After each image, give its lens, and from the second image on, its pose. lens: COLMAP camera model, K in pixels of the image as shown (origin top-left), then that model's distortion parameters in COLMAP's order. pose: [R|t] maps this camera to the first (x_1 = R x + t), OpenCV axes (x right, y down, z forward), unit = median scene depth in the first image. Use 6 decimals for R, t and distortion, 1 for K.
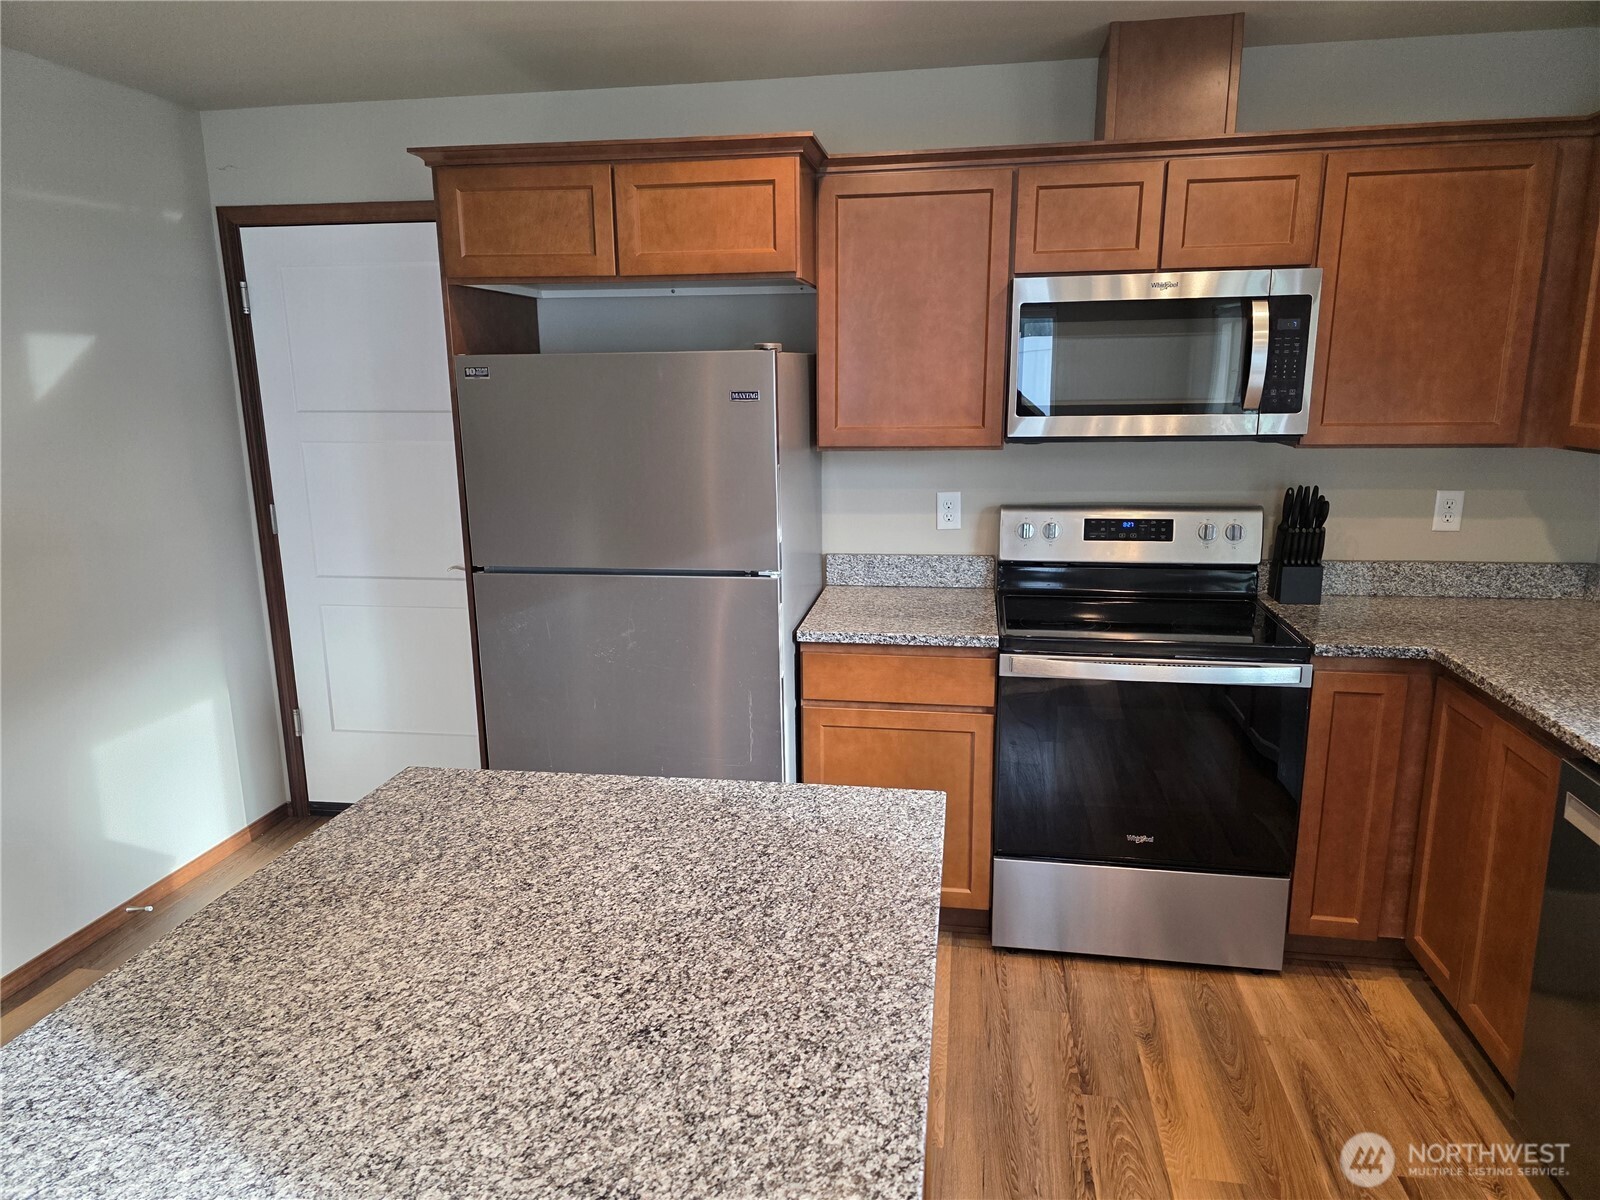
lens RADIAL K [[1073.9, 0, 797.9], [0, 1073.9, 611.1], [0, 0, 1]] dist [0.012329, -0.000639]
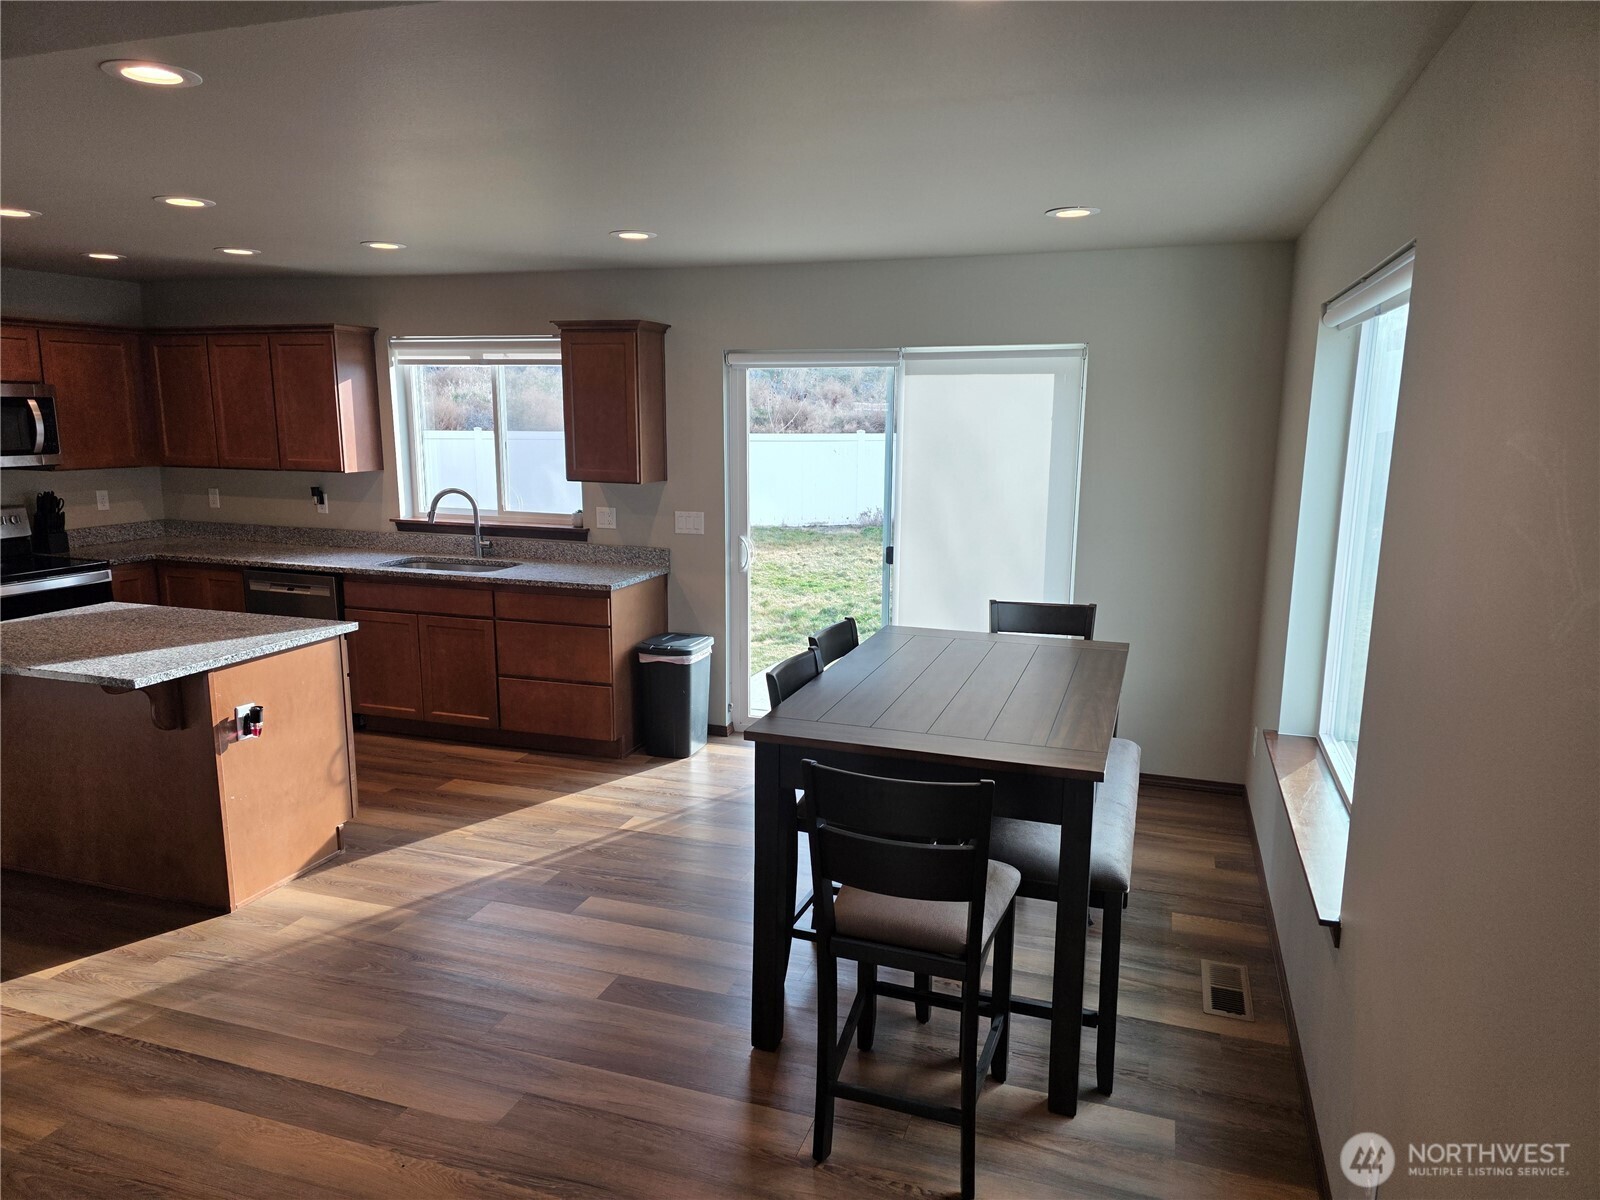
lens RADIAL K [[1073.9, 0, 802.1], [0, 1073.9, 605.0], [0, 0, 1]] dist [0.012329, -0.000639]
pose [[0.157160, -0.169174, 0.972975, -1.352519], [0.206818, 0.969010, 0.135079, 0.107414], [-0.965674, 0.179999, 0.187278, -0.691869]]
